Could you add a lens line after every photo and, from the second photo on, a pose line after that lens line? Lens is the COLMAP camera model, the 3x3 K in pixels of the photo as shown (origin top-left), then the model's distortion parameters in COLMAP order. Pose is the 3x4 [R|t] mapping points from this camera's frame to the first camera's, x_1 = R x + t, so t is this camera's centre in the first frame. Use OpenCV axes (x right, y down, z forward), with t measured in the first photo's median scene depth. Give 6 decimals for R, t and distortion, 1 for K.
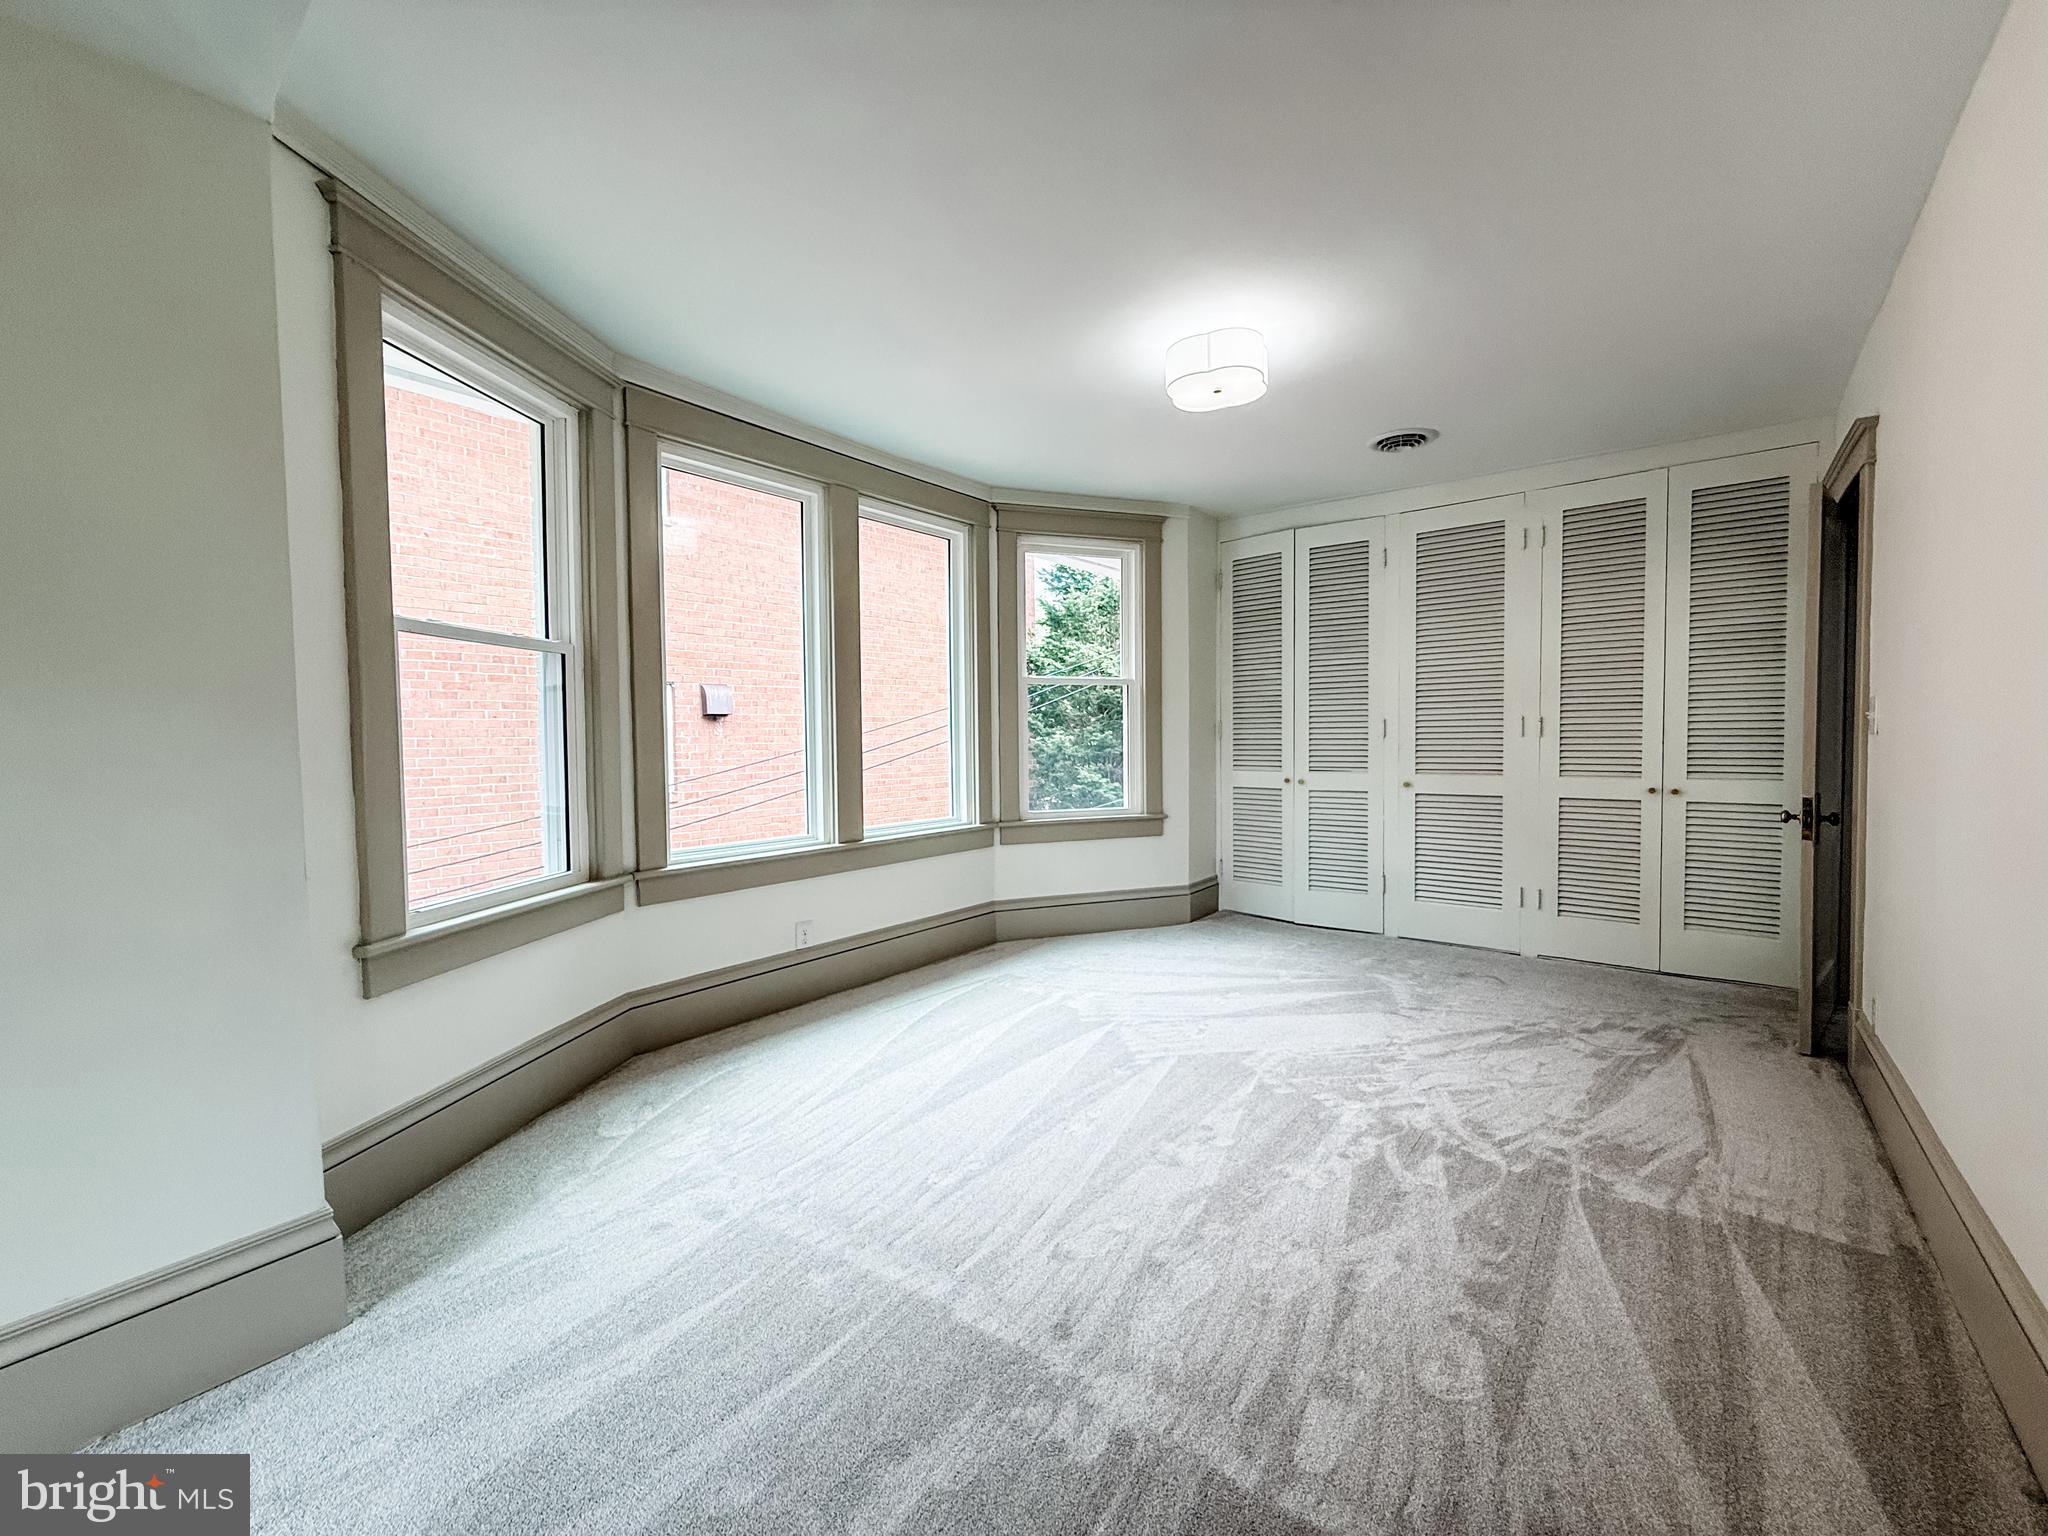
lens RADIAL K [[817.9, 0, 1028.7], [0, 817.9, 766.7], [0, 0, 1]] dist [0.000050, -0.000161]
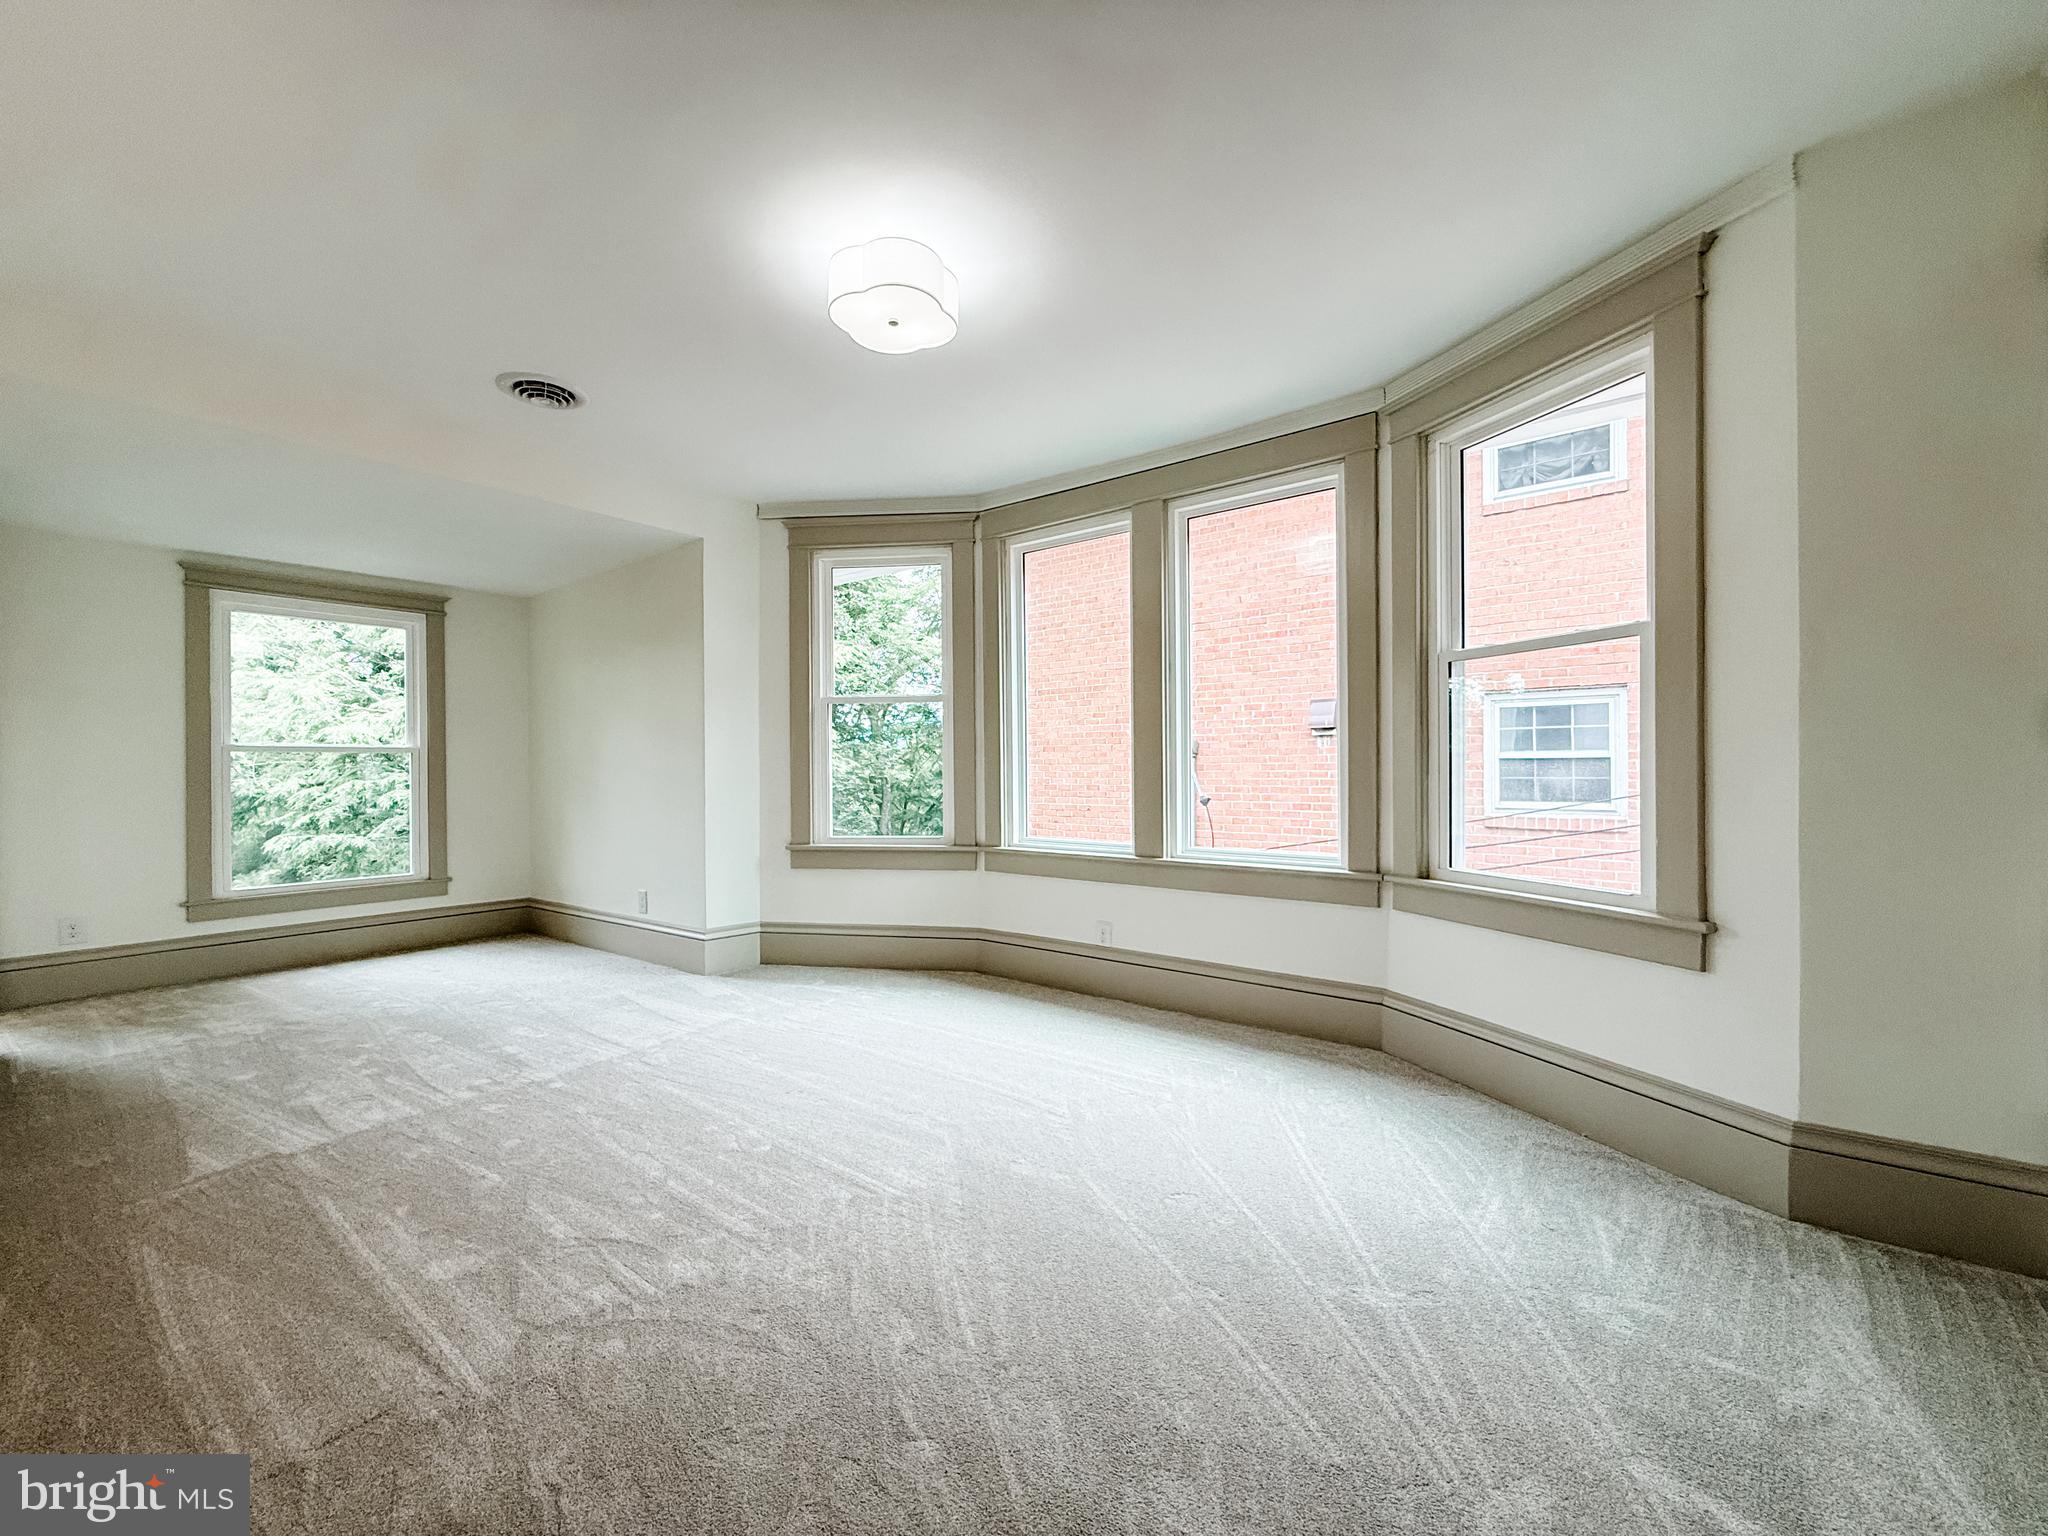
lens RADIAL K [[817.9, 0, 1025.9], [0, 817.9, 768.3], [0, 0, 1]] dist [0.000050, -0.000161]
pose [[0.026341, 0.011237, -0.999590, 0.738264], [-0.034279, 0.999359, 0.010331, -0.018985], [0.999065, 0.033993, 0.026709, 0.796676]]
